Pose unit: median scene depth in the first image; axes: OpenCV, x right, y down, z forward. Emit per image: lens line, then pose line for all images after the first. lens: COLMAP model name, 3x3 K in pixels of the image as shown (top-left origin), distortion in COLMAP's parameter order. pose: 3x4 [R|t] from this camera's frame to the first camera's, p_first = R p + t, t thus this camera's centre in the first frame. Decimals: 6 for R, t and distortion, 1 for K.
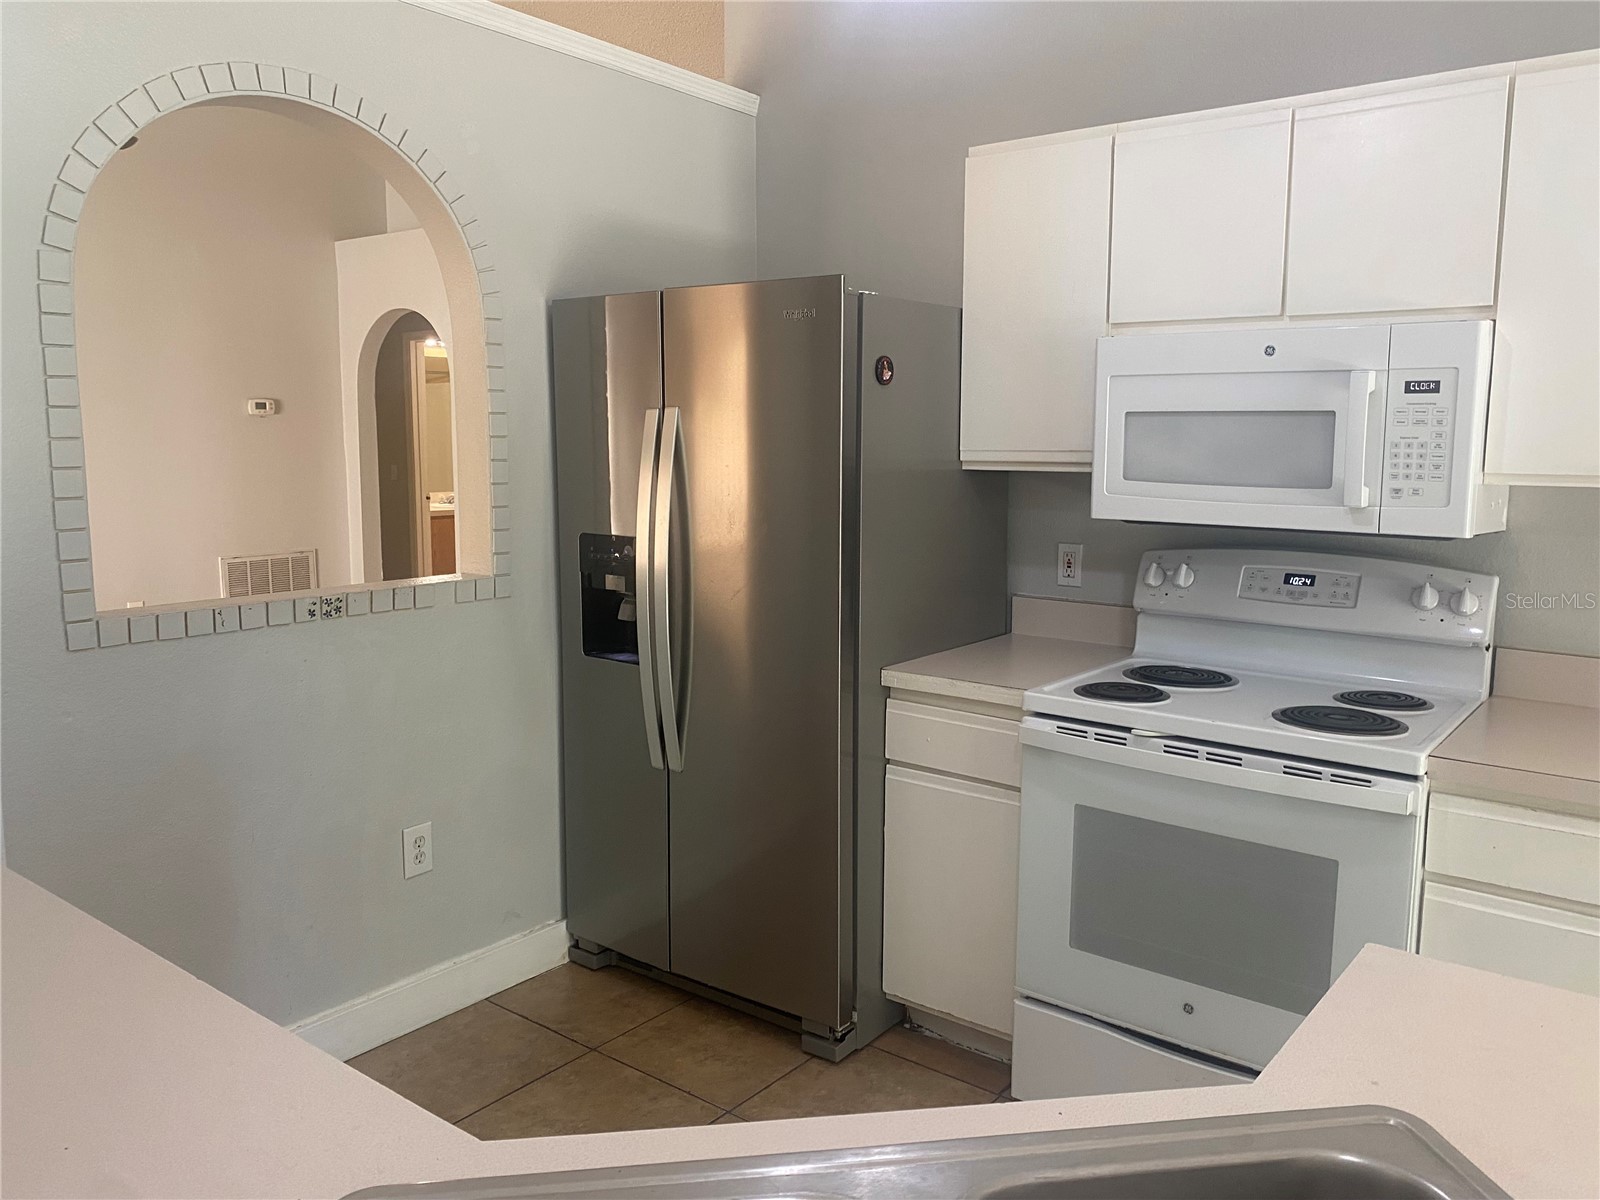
lens RADIAL K [[1218.1, 0, 807.0], [0, 1218.1, 590.3], [0, 0, 1]] dist [0.037794, -0.037207]
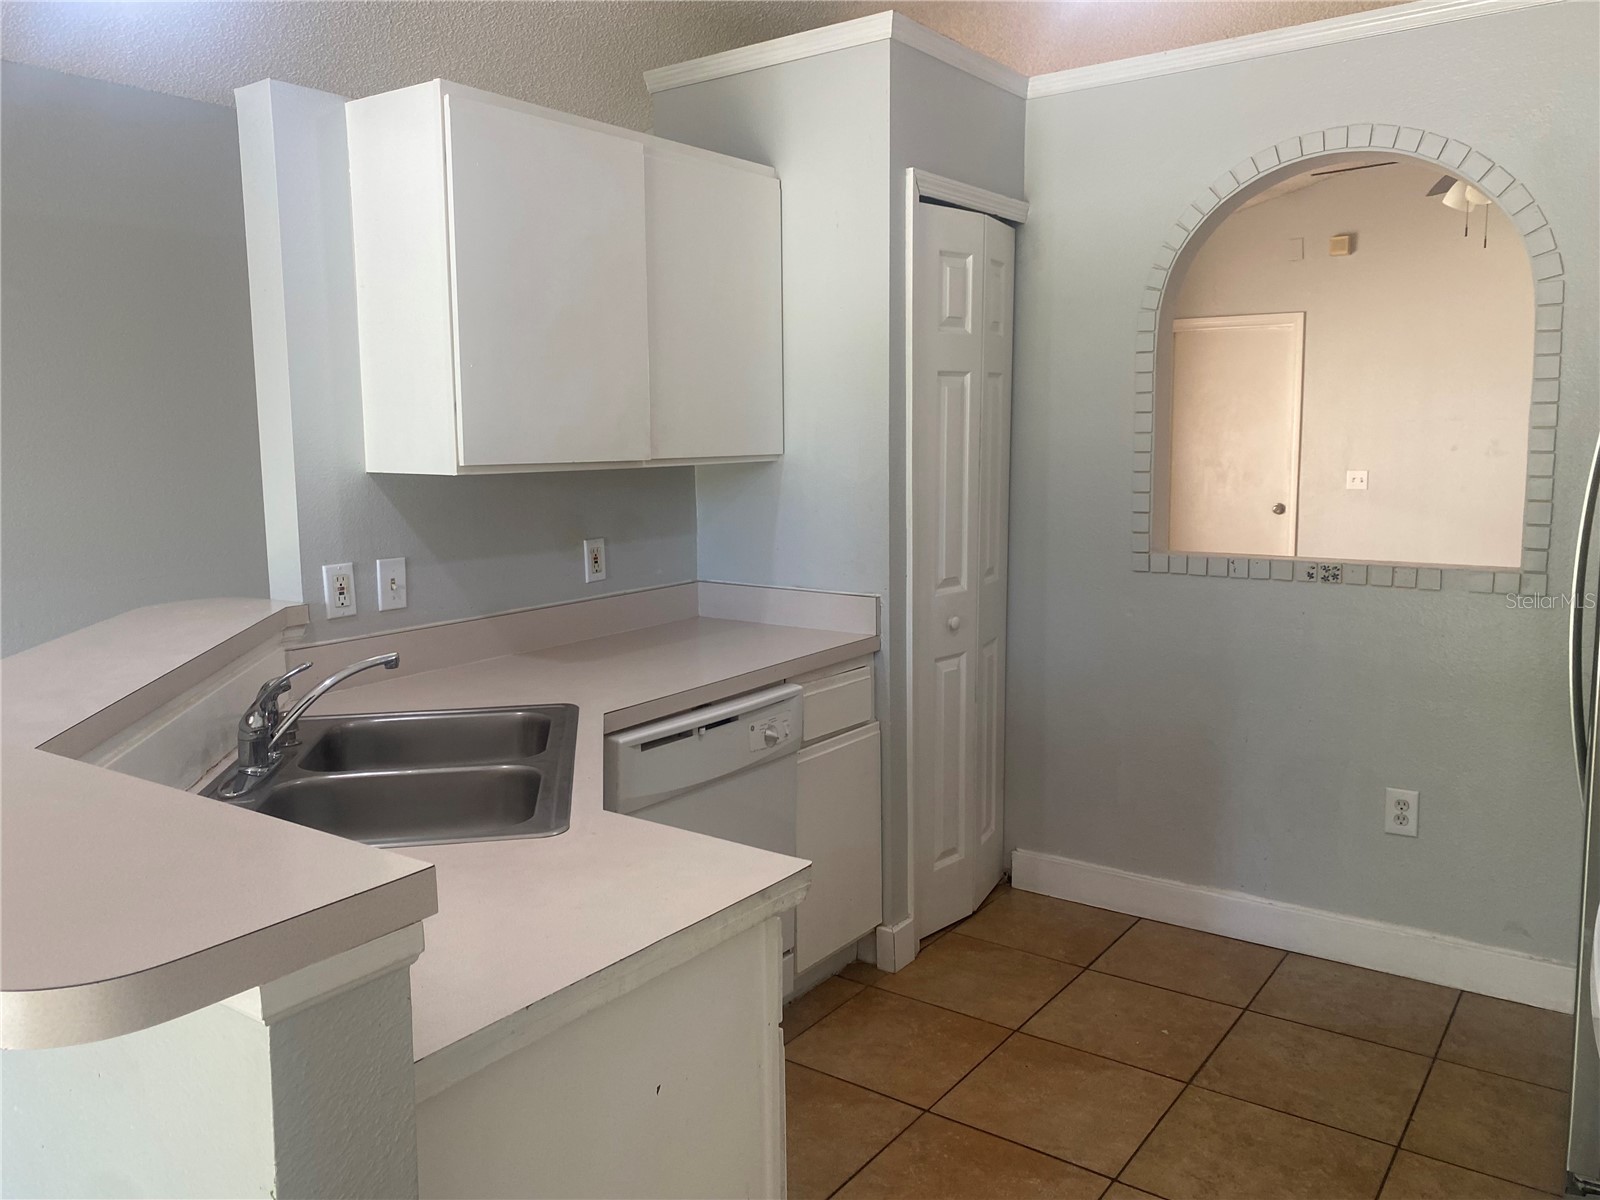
lens RADIAL K [[1218.1, 0, 796.8], [0, 1218.1, 589.1], [0, 0, 1]] dist [0.037794, -0.037207]
pose [[0.019725, 0.123743, -0.992118, 0.800295], [-0.112810, 0.986250, 0.120768, -0.057713], [0.993421, 0.109539, 0.033414, 0.459422]]
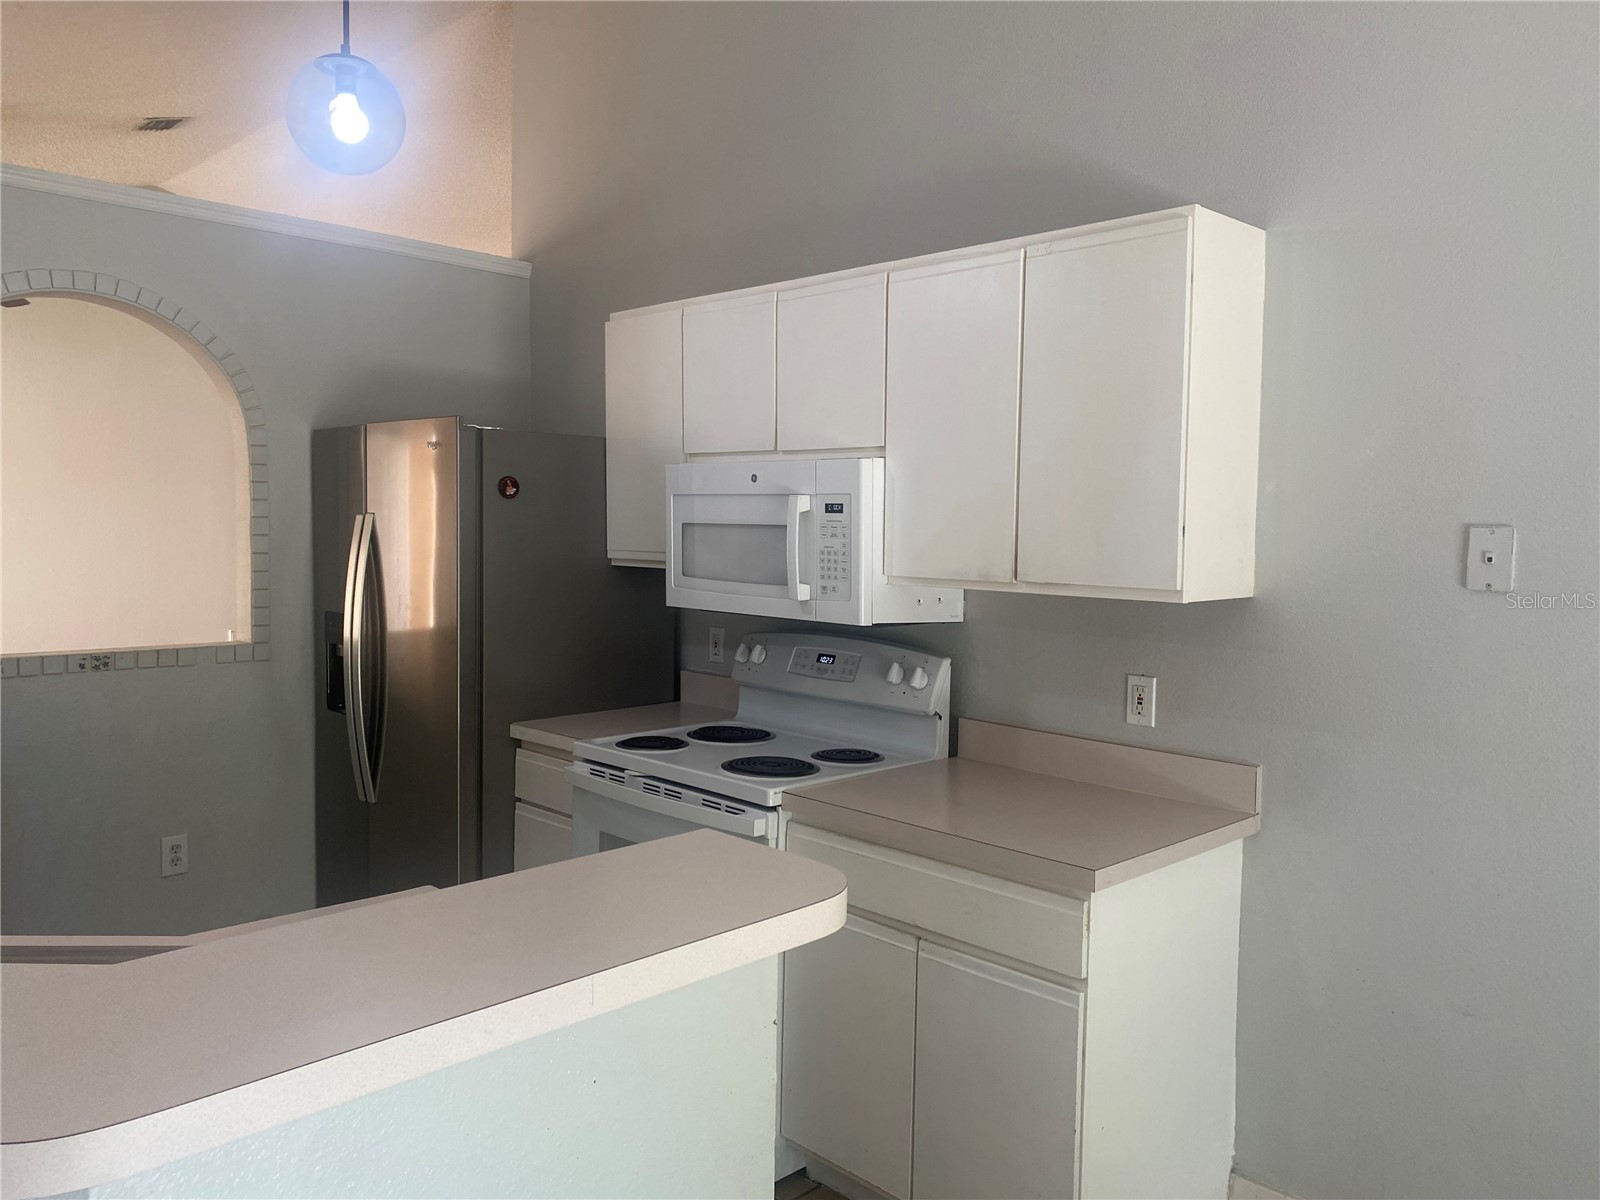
lens RADIAL K [[1218.1, 0, 794.9], [0, 1218.1, 589.6], [0, 0, 1]] dist [0.037794, -0.037207]
pose [[0.990960, 0.016601, -0.133126, 0.546614], [-0.026219, 0.997144, -0.070823, 0.009864], [0.131570, 0.073673, 0.988565, -0.228405]]
